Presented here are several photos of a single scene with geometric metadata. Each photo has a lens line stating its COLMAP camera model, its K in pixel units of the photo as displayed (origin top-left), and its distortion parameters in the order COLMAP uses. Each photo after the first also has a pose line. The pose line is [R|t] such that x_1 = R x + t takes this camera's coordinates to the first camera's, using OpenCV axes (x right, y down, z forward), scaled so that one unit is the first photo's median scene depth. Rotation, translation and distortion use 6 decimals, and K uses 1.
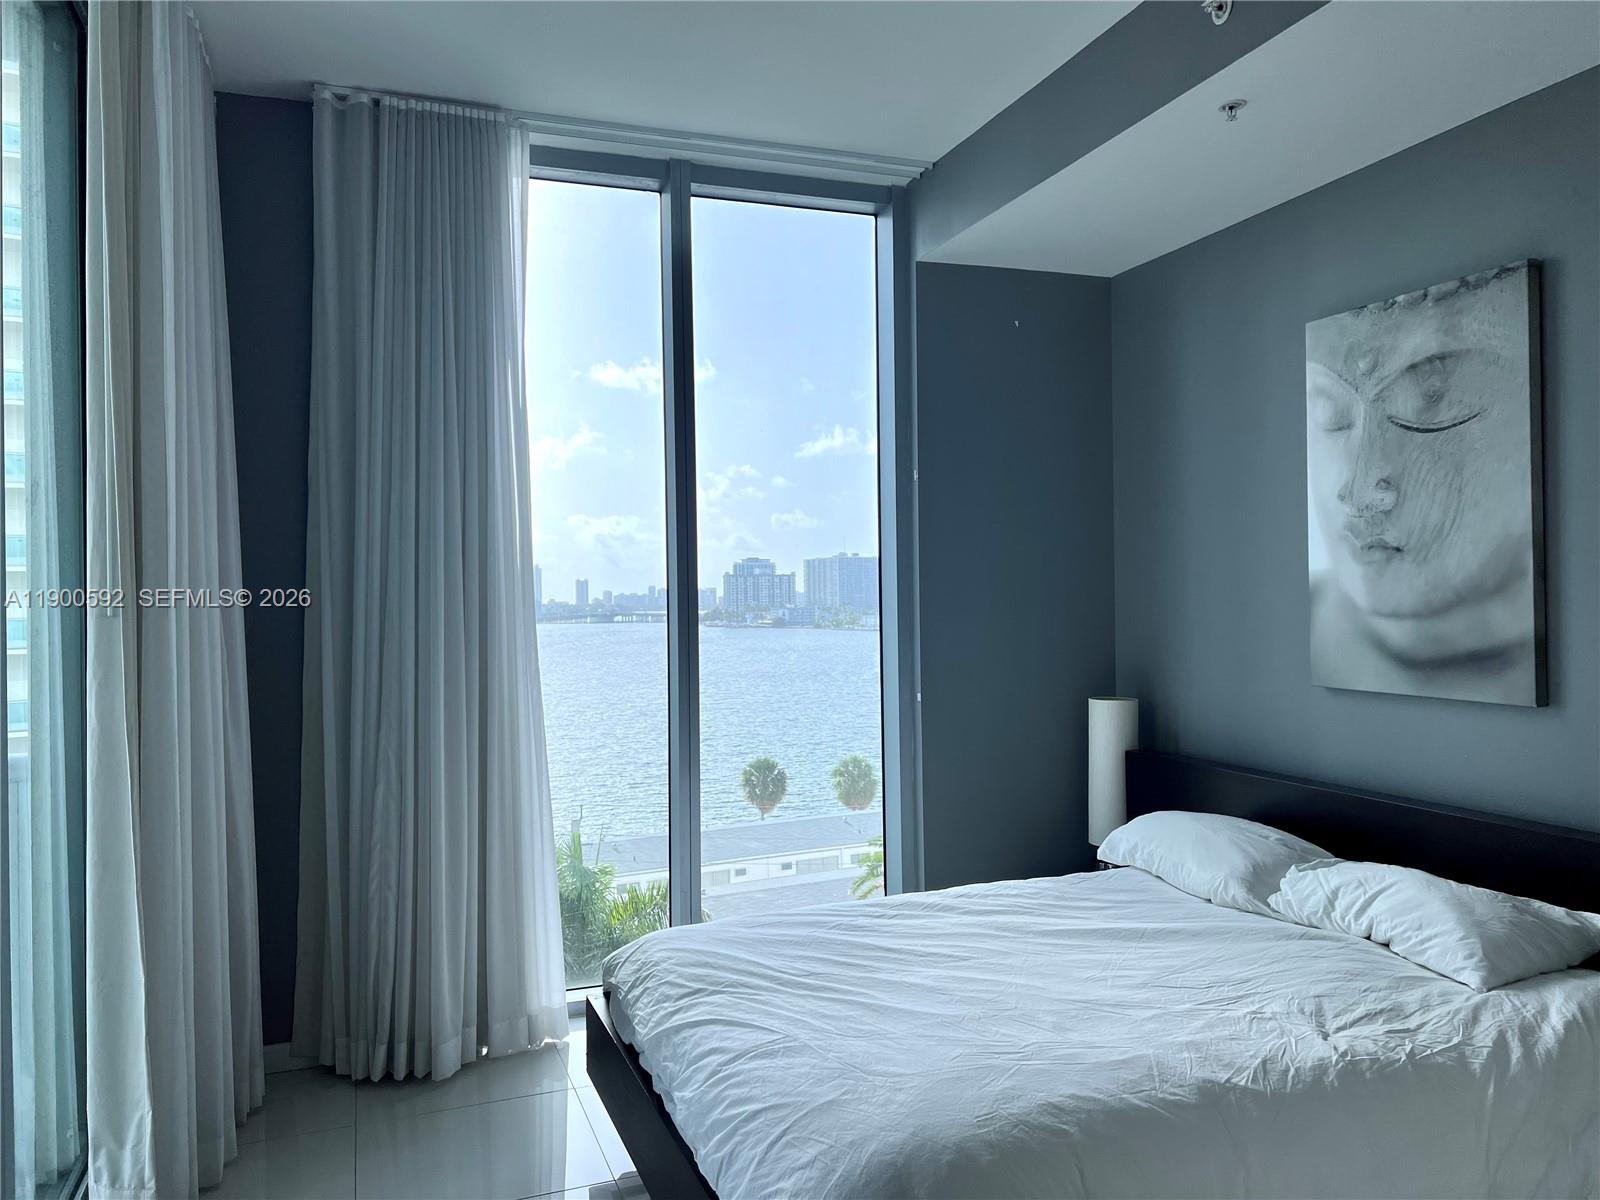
lens RADIAL K [[1195.3, 0, 800.0], [0, 1195.3, 600.0], [0, 0, 1]] dist [0.049252, 0.000360]
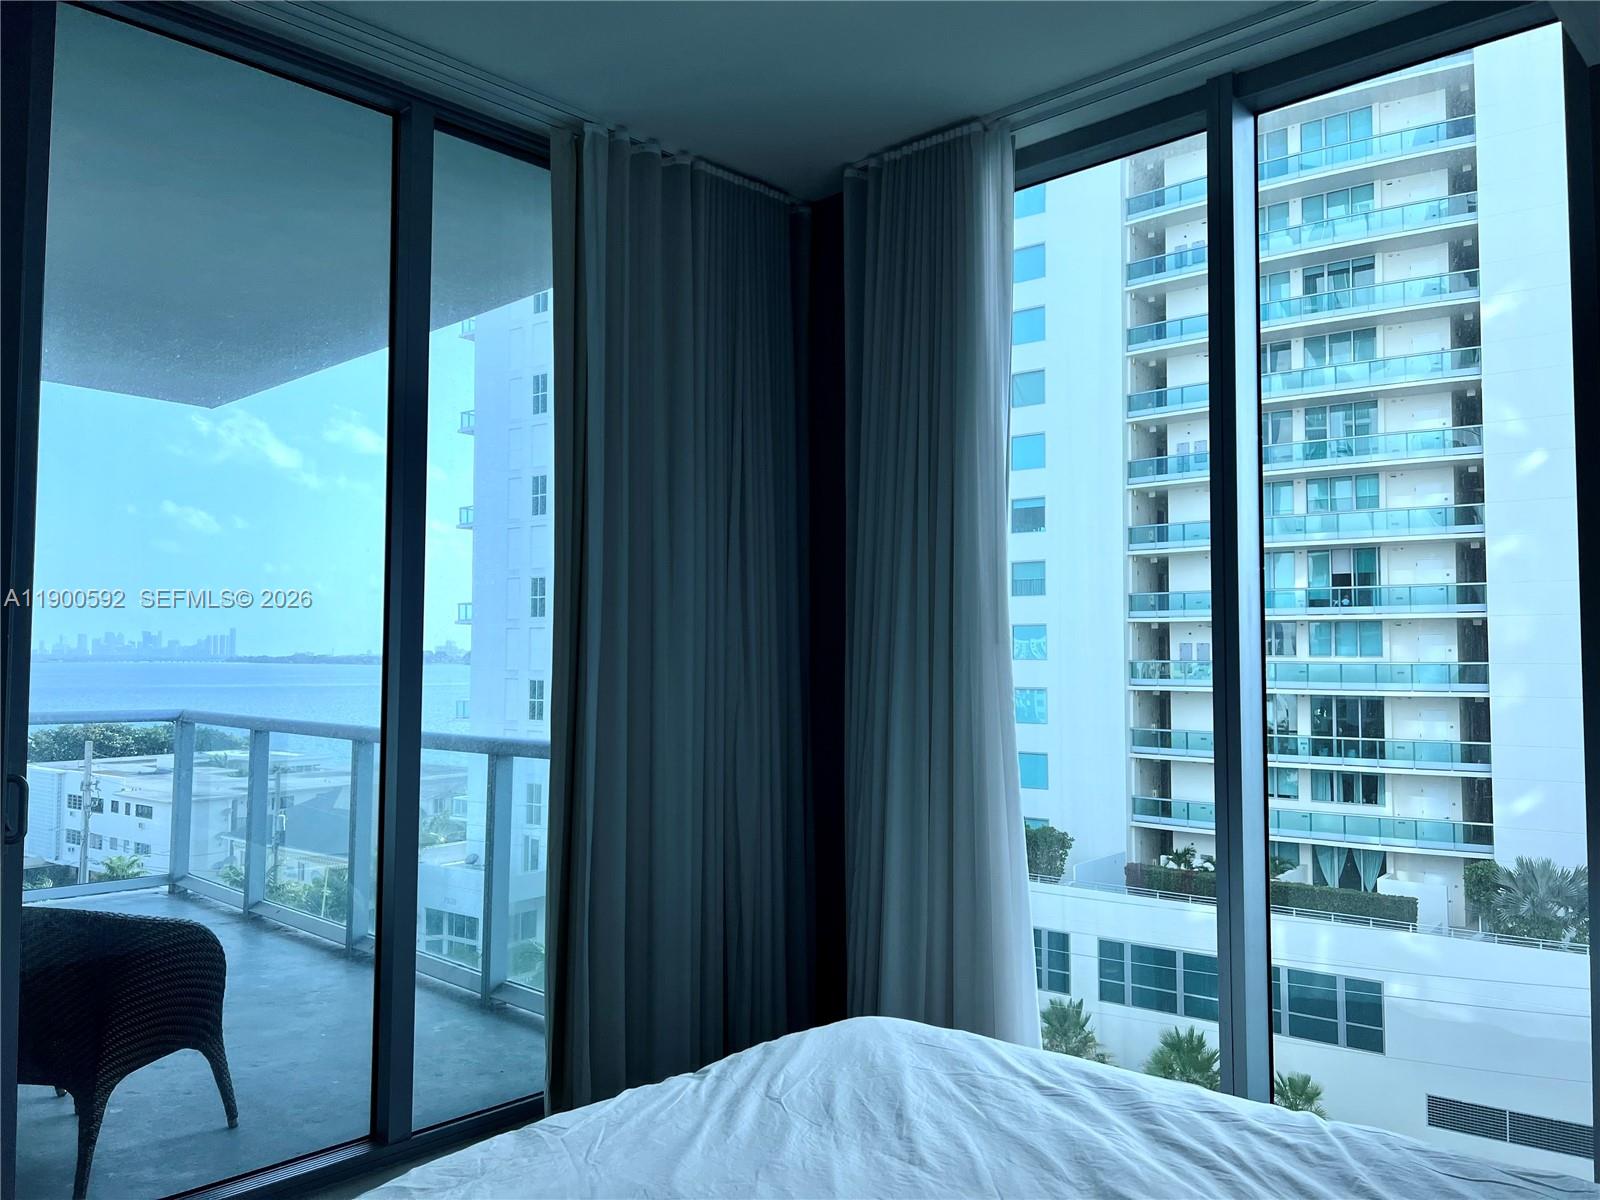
lens RADIAL K [[1195.3, 0, 800.0], [0, 1195.3, 600.0], [0, 0, 1]] dist [0.049252, 0.000360]
pose [[0.458494, -0.023065, -0.888398, 0.634183], [-0.006344, 0.999553, -0.029225, -0.001338], [0.888675, 0.019036, 0.458142, 0.539323]]
